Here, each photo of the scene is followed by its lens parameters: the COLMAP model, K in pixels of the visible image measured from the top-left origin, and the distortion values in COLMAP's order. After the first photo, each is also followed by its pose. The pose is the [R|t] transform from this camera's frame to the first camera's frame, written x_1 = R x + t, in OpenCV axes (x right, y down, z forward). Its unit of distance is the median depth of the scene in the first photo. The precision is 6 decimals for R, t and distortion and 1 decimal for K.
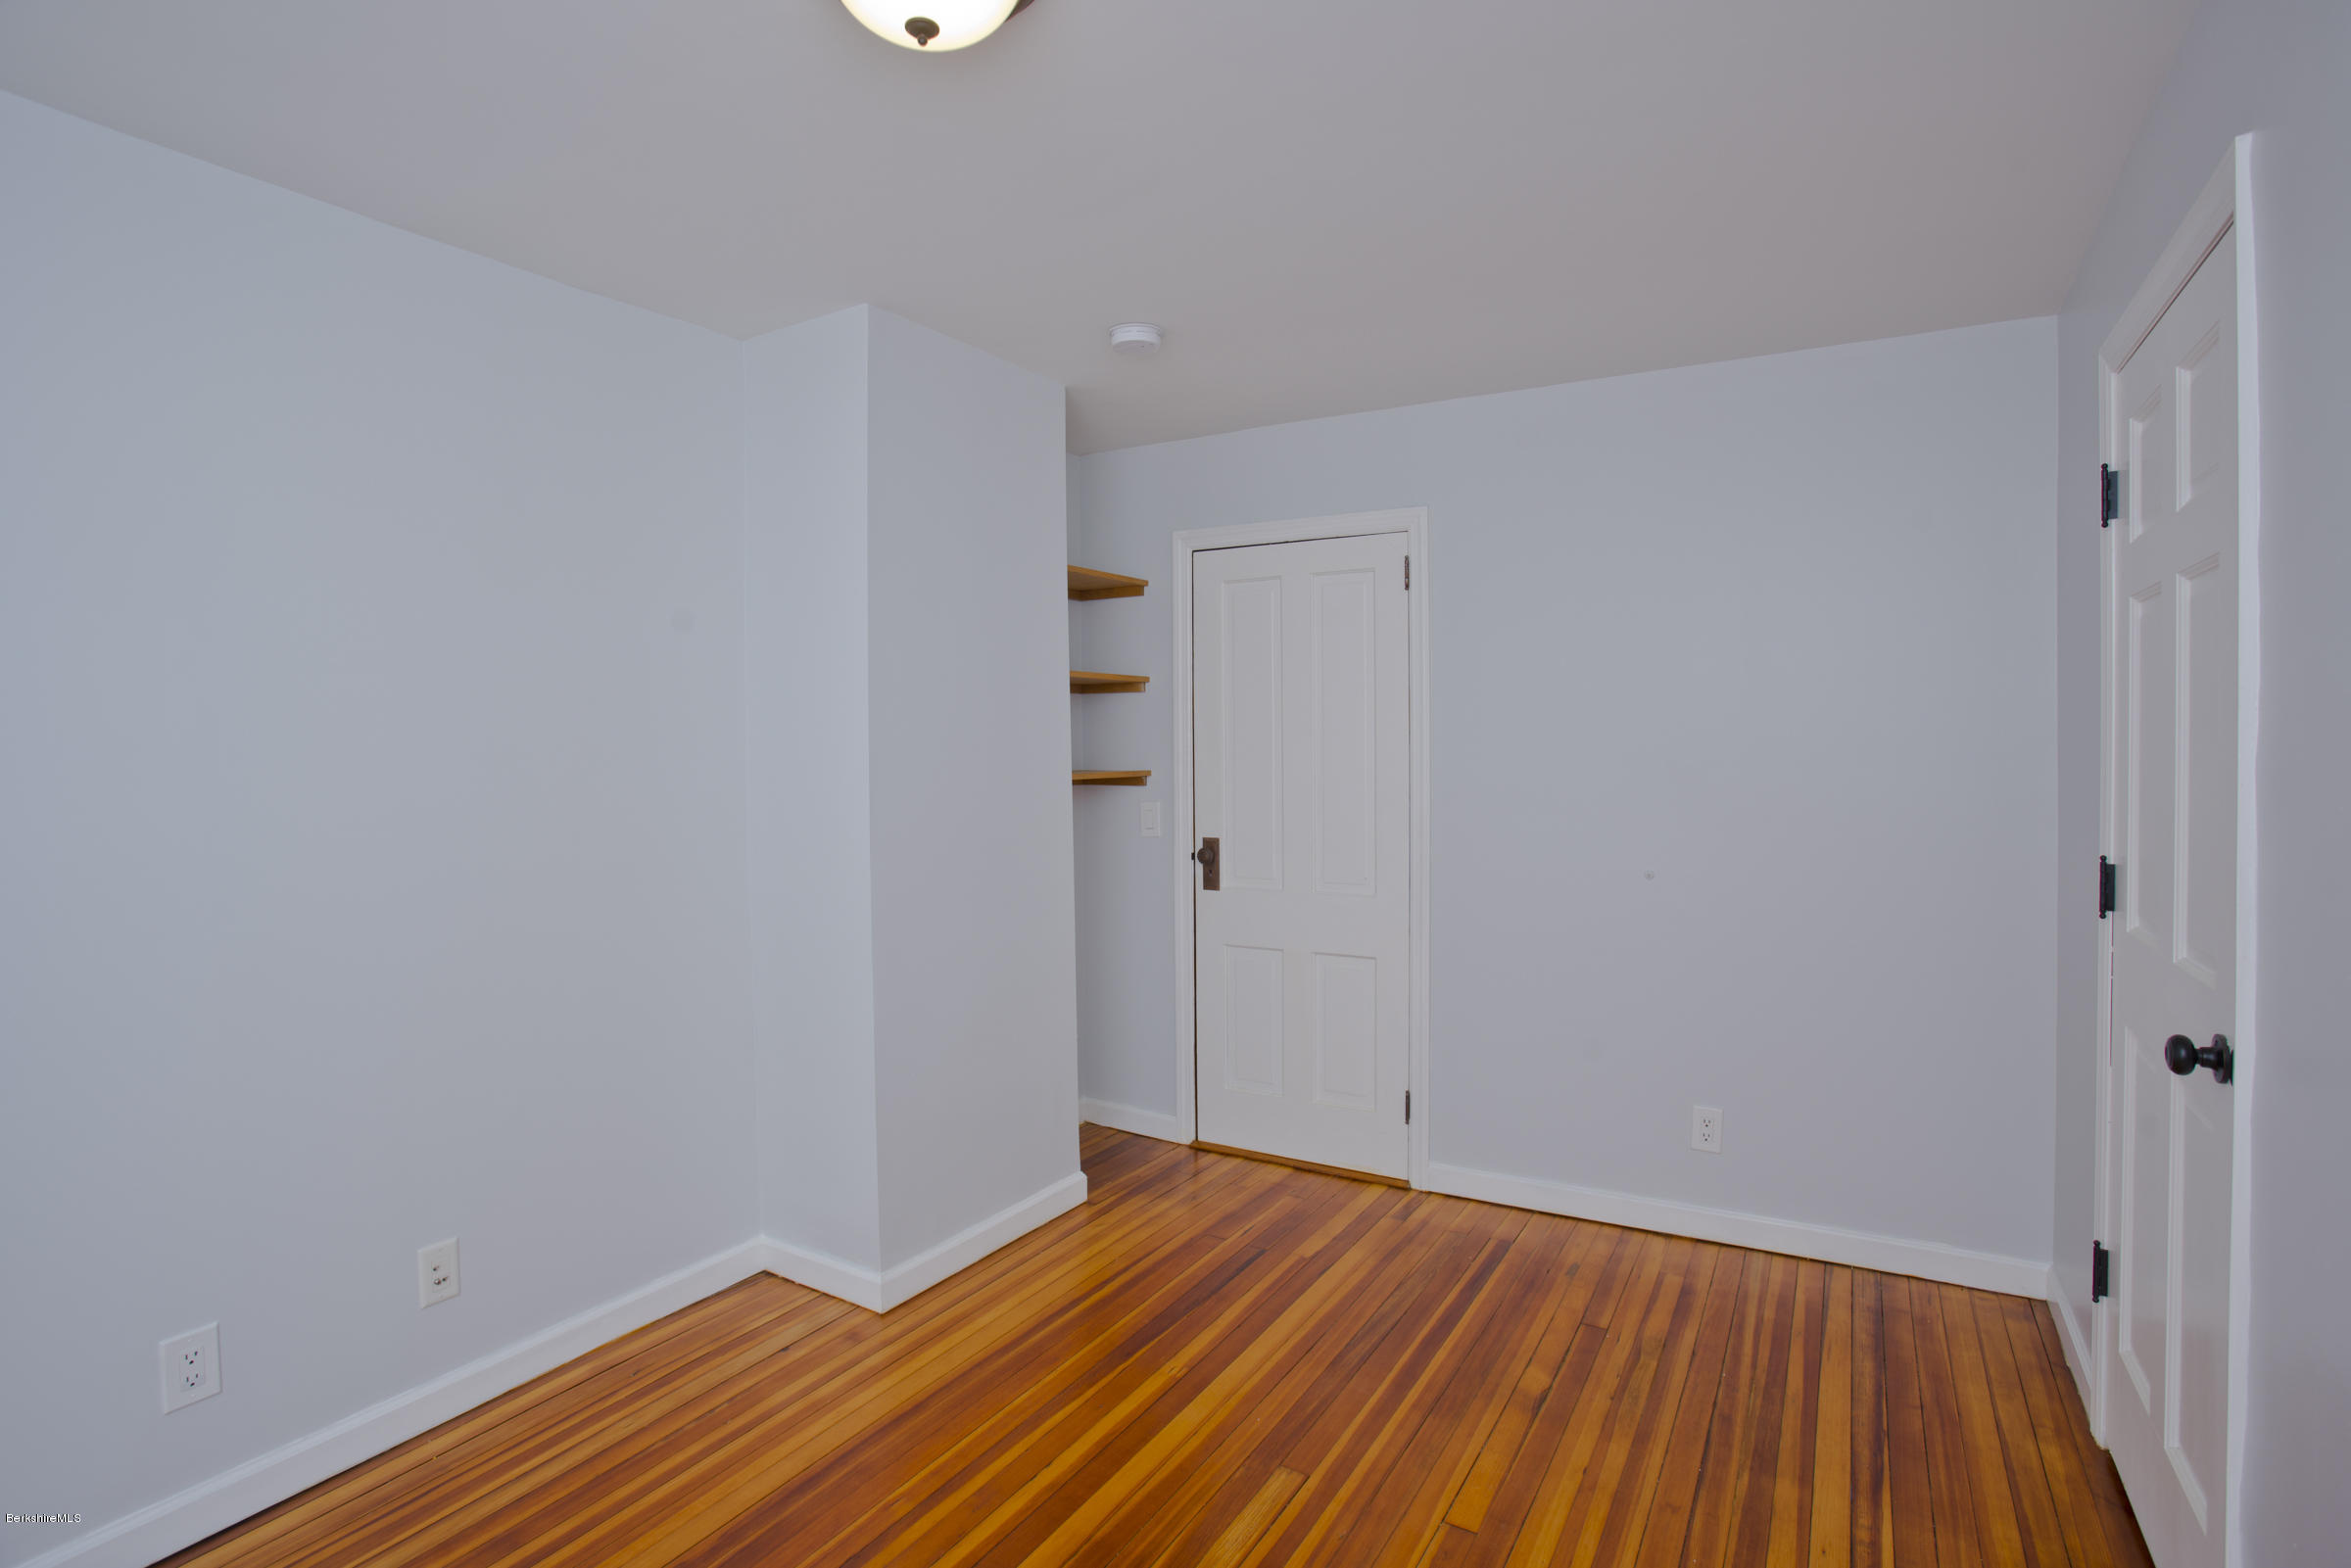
lens RADIAL K [[1164.4, 0, 1173.0], [0, 1164.4, 773.4], [0, 0, 1]] dist [-0.058136, 0.025567]
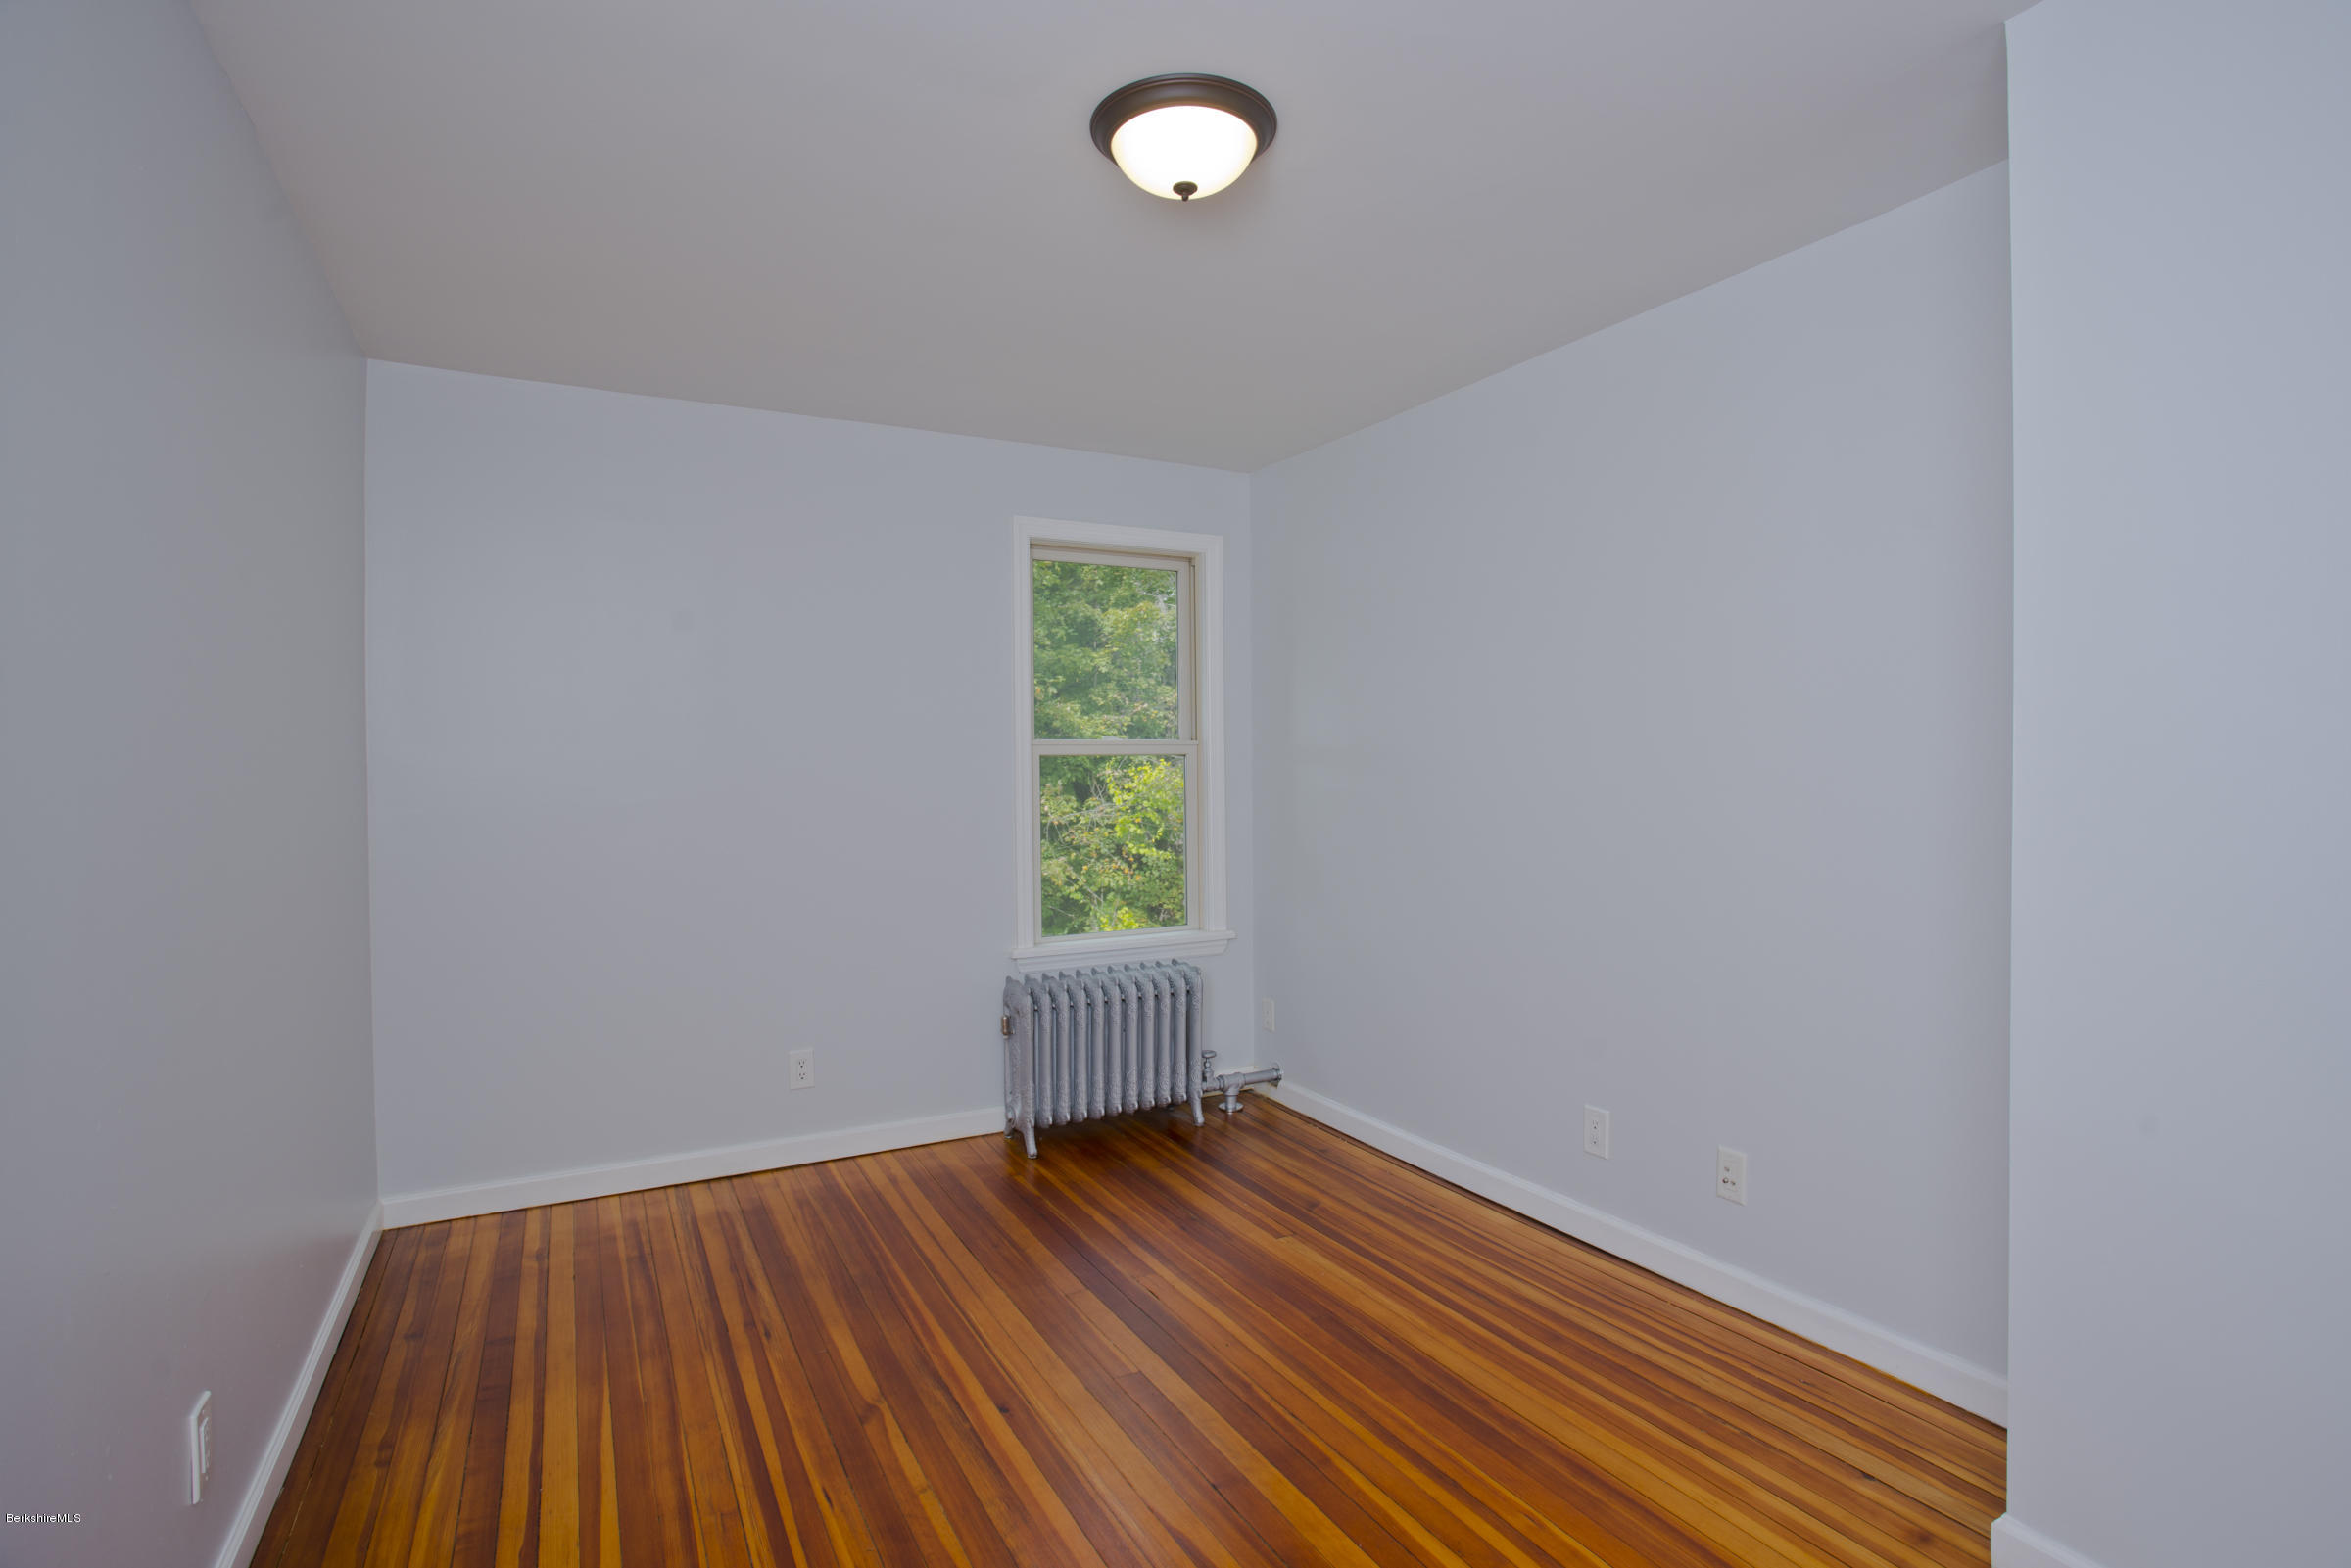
lens RADIAL K [[1164.4, 0, 1173.0], [0, 1164.4, 773.4], [0, 0, 1]] dist [-0.058136, 0.025567]
pose [[-0.535871, 0.015969, -0.844149, 0.625866], [0.004096, 0.999859, 0.016315, 0.008385], [0.844290, 0.005285, -0.535860, 1.125775]]
